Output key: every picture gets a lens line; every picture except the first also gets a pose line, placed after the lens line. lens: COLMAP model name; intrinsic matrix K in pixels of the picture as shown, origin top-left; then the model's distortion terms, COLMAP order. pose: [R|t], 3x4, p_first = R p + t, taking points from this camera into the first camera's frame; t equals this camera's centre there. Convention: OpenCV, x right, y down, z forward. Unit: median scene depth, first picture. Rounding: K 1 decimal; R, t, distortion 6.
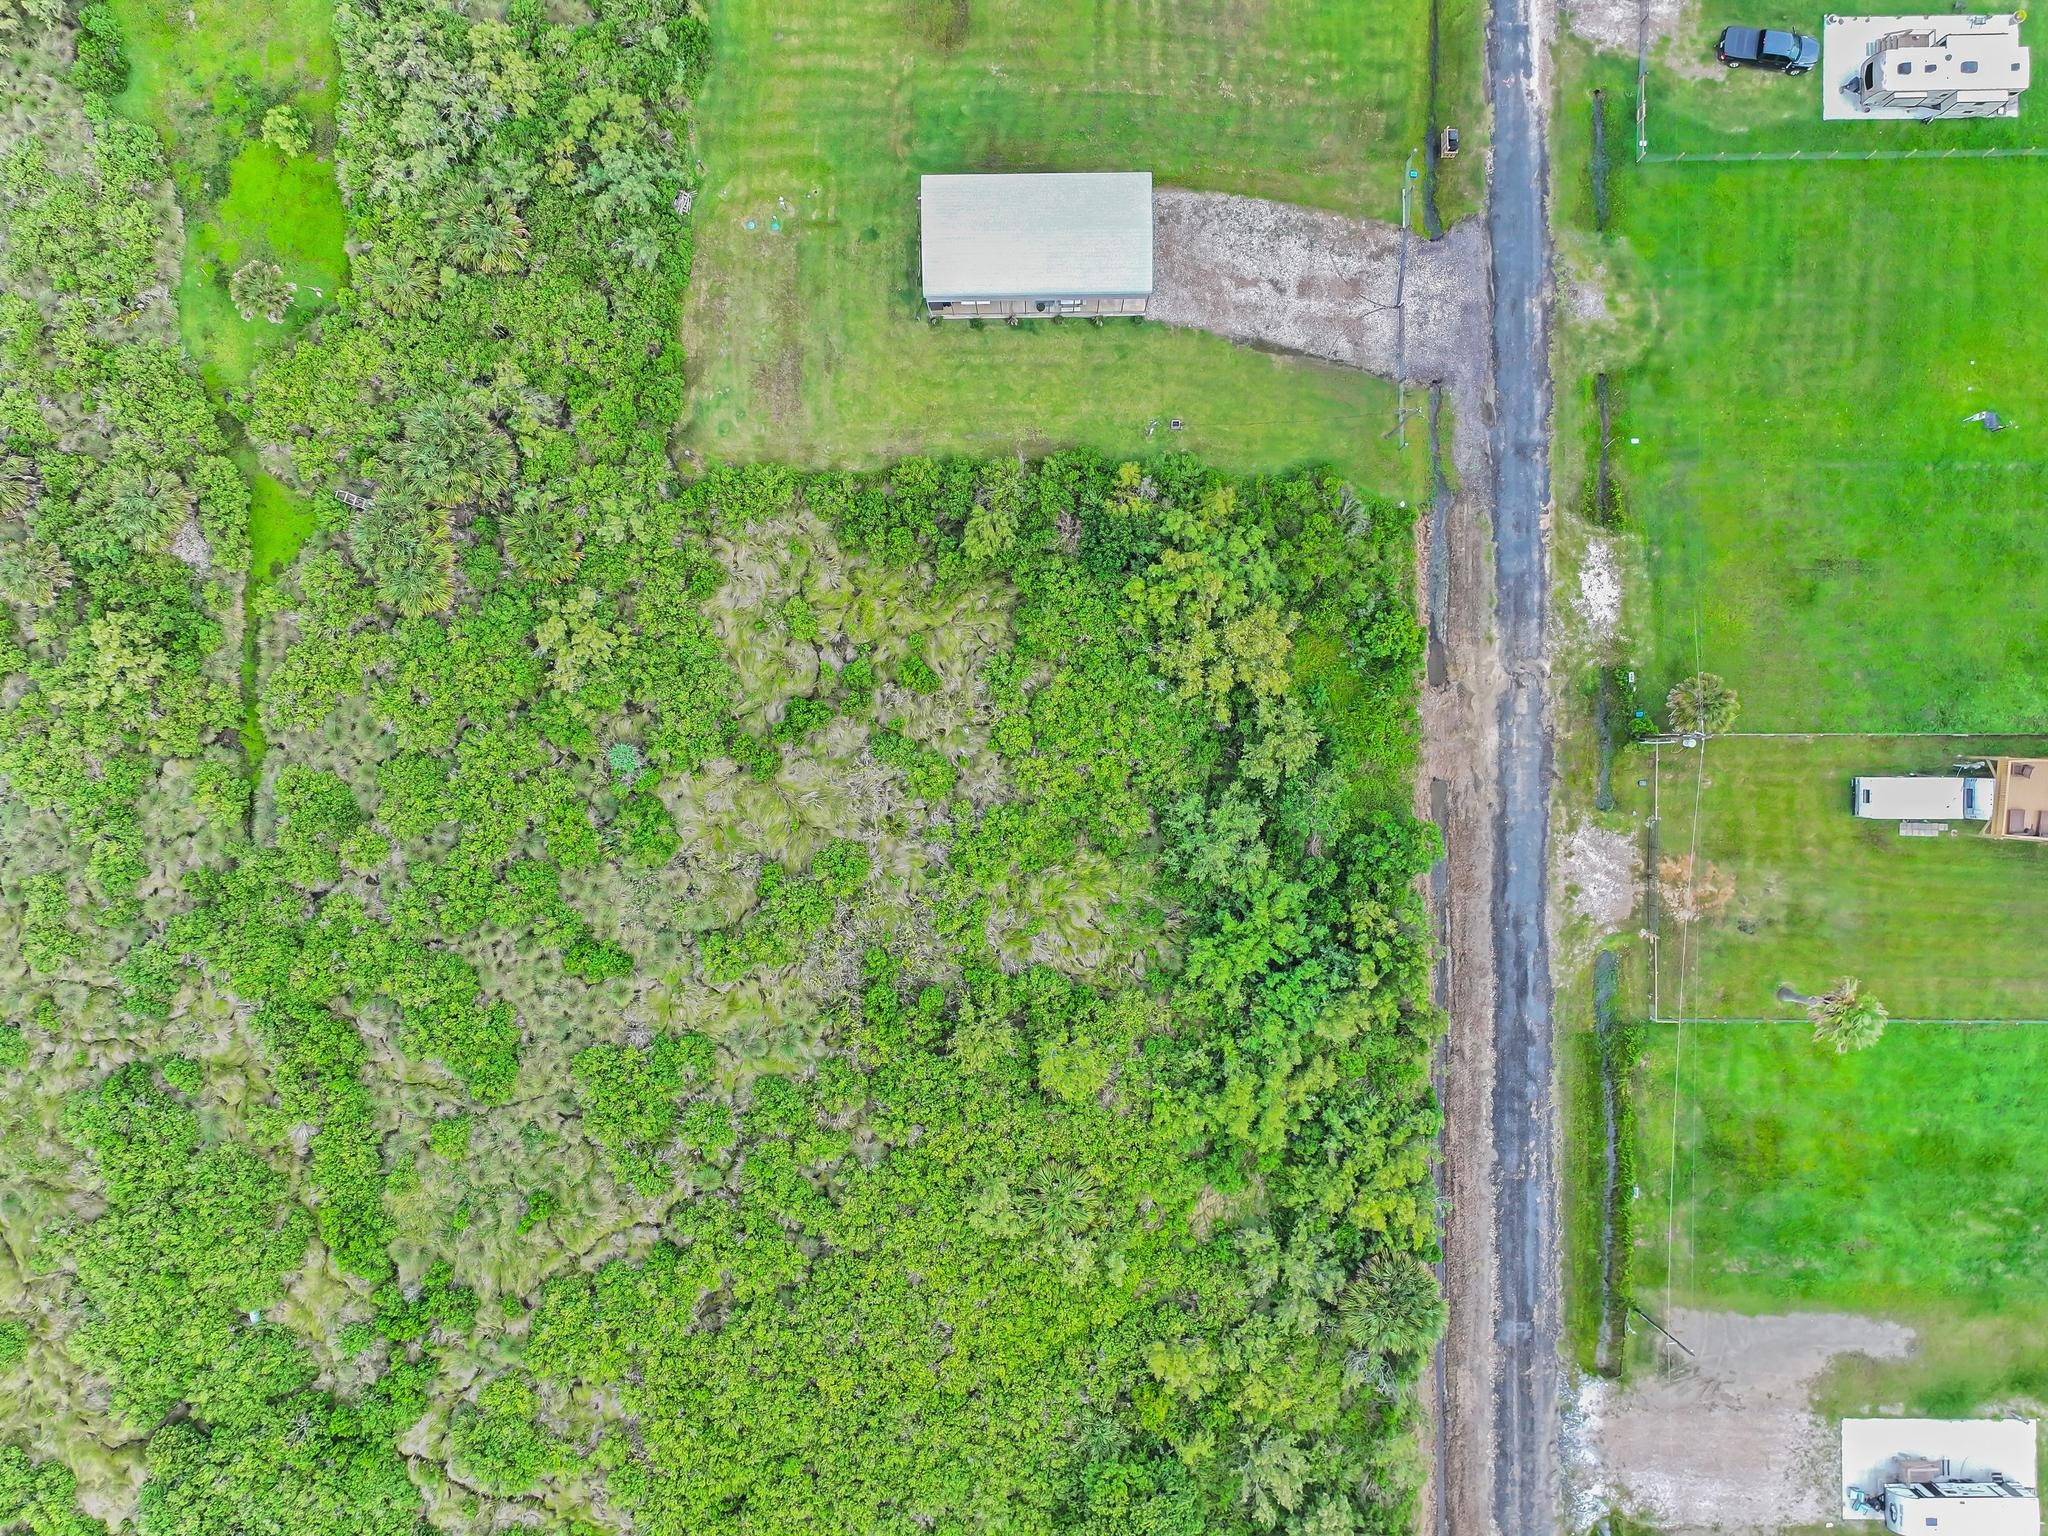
lens RADIAL K [[1621.8, 0, 1016.8], [0, 1621.8, 769.2], [0, 0, 1]] dist [0.003507, 0.001989]
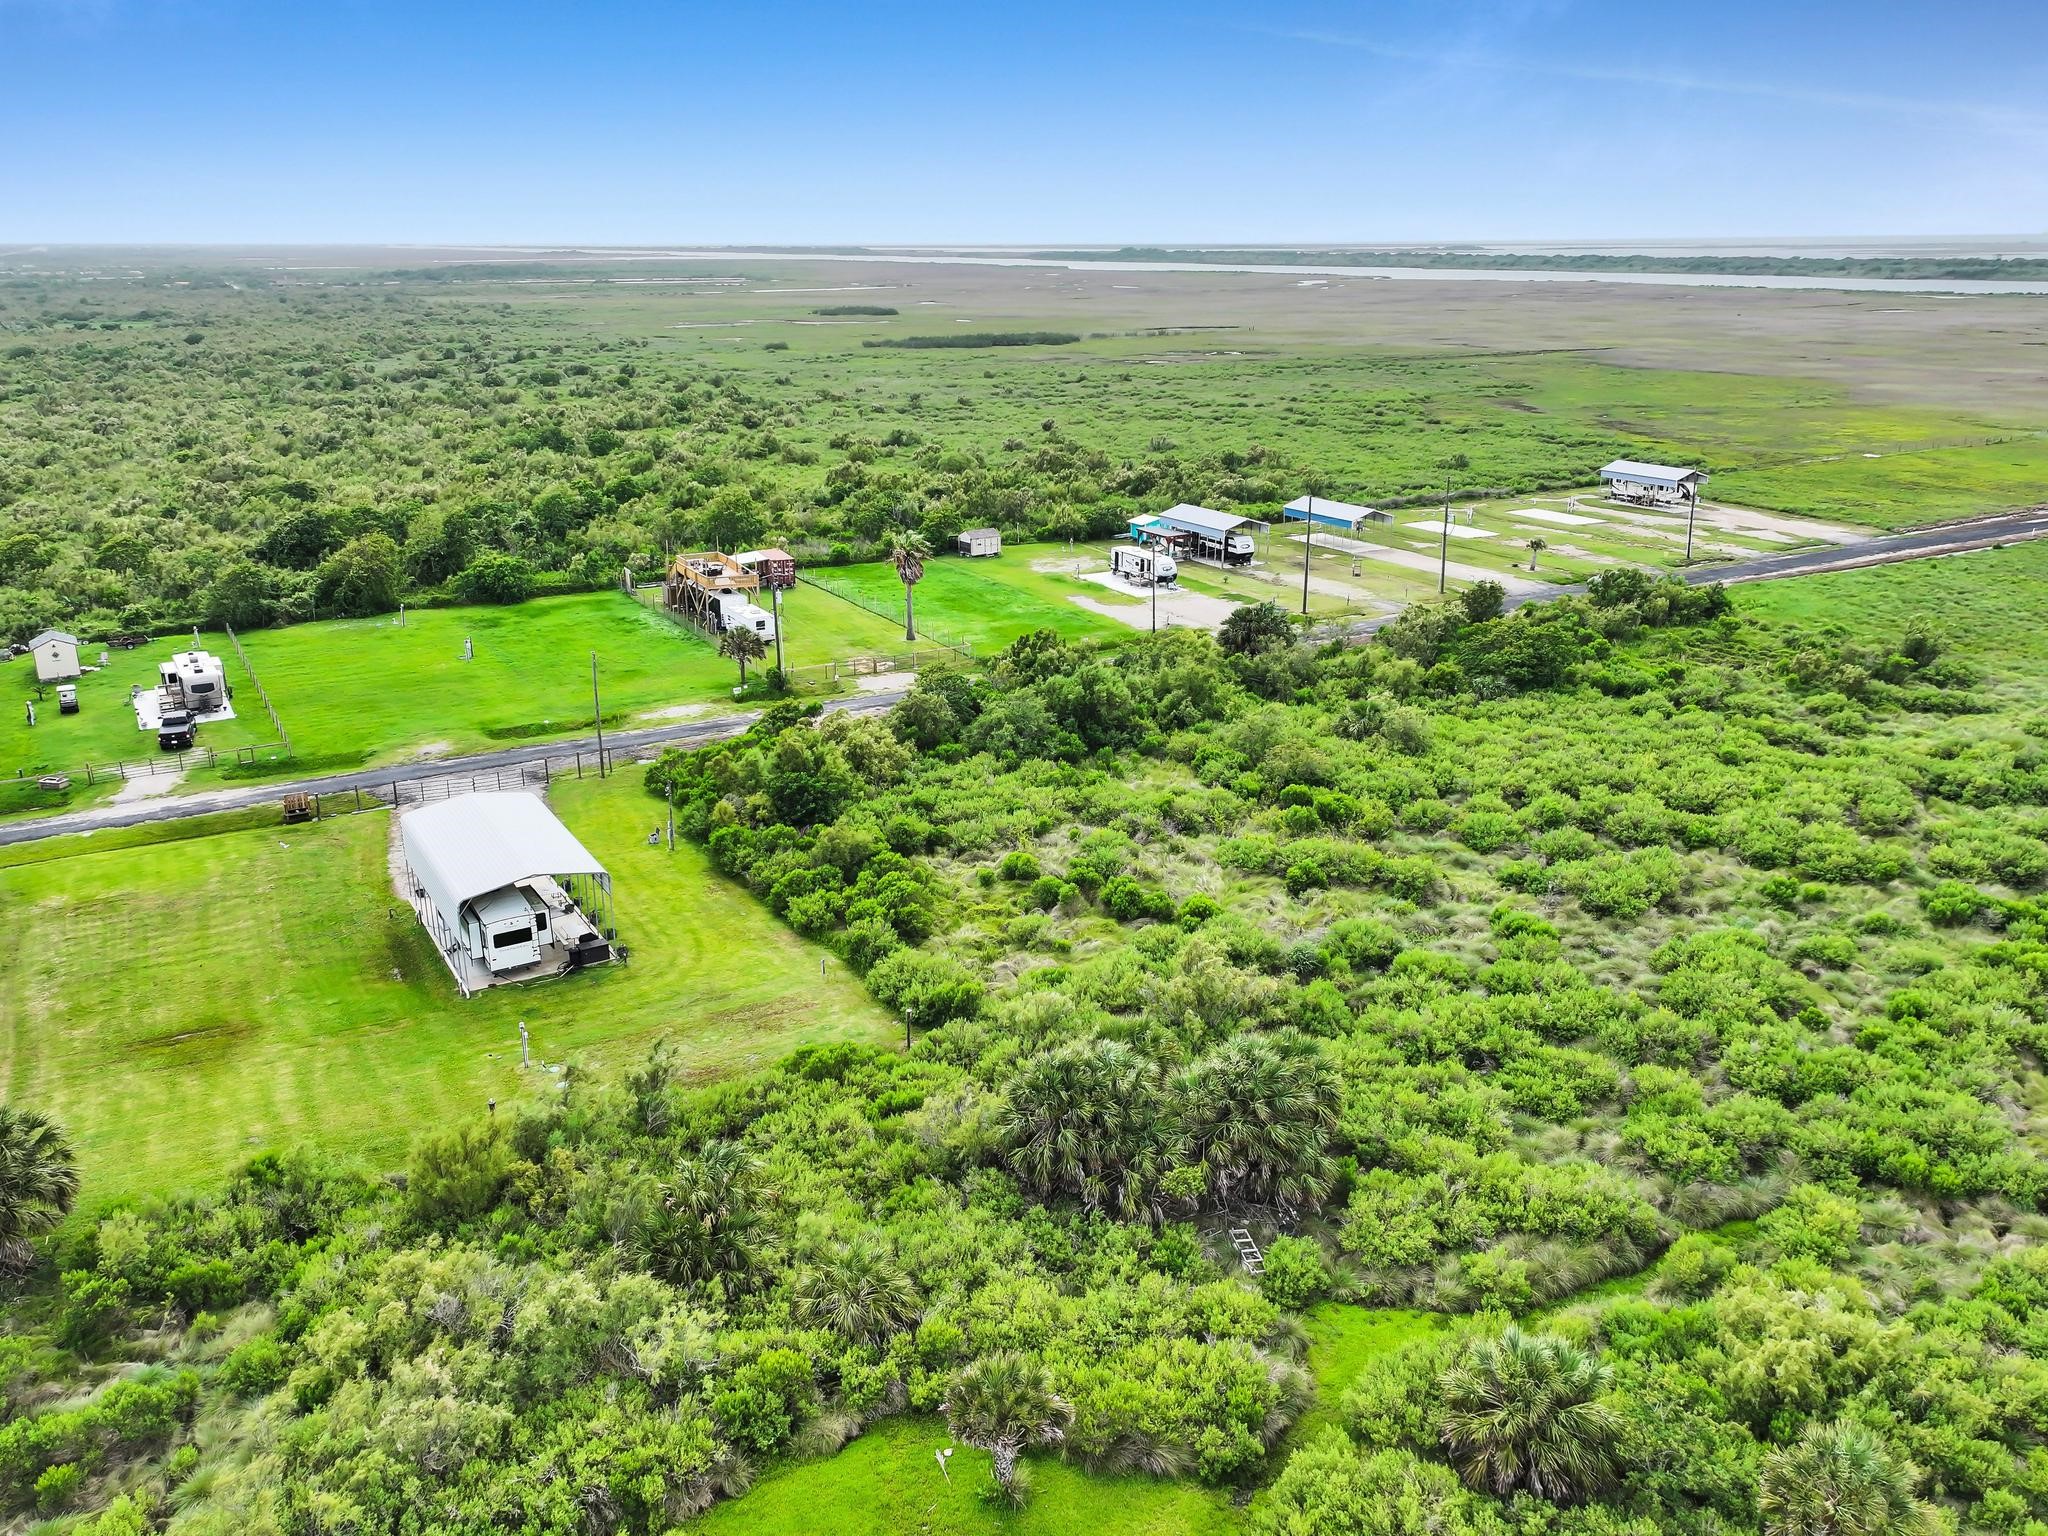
lens RADIAL K [[1621.8, 0, 1016.8], [0, 1621.8, 769.2], [0, 0, 1]] dist [0.003507, 0.001989]
pose [[-0.499446, -0.261555, 0.825919, -0.775723], [0.866242, -0.165462, 0.471430, -0.467251], [0.013353, 0.950900, 0.309210, 0.671106]]
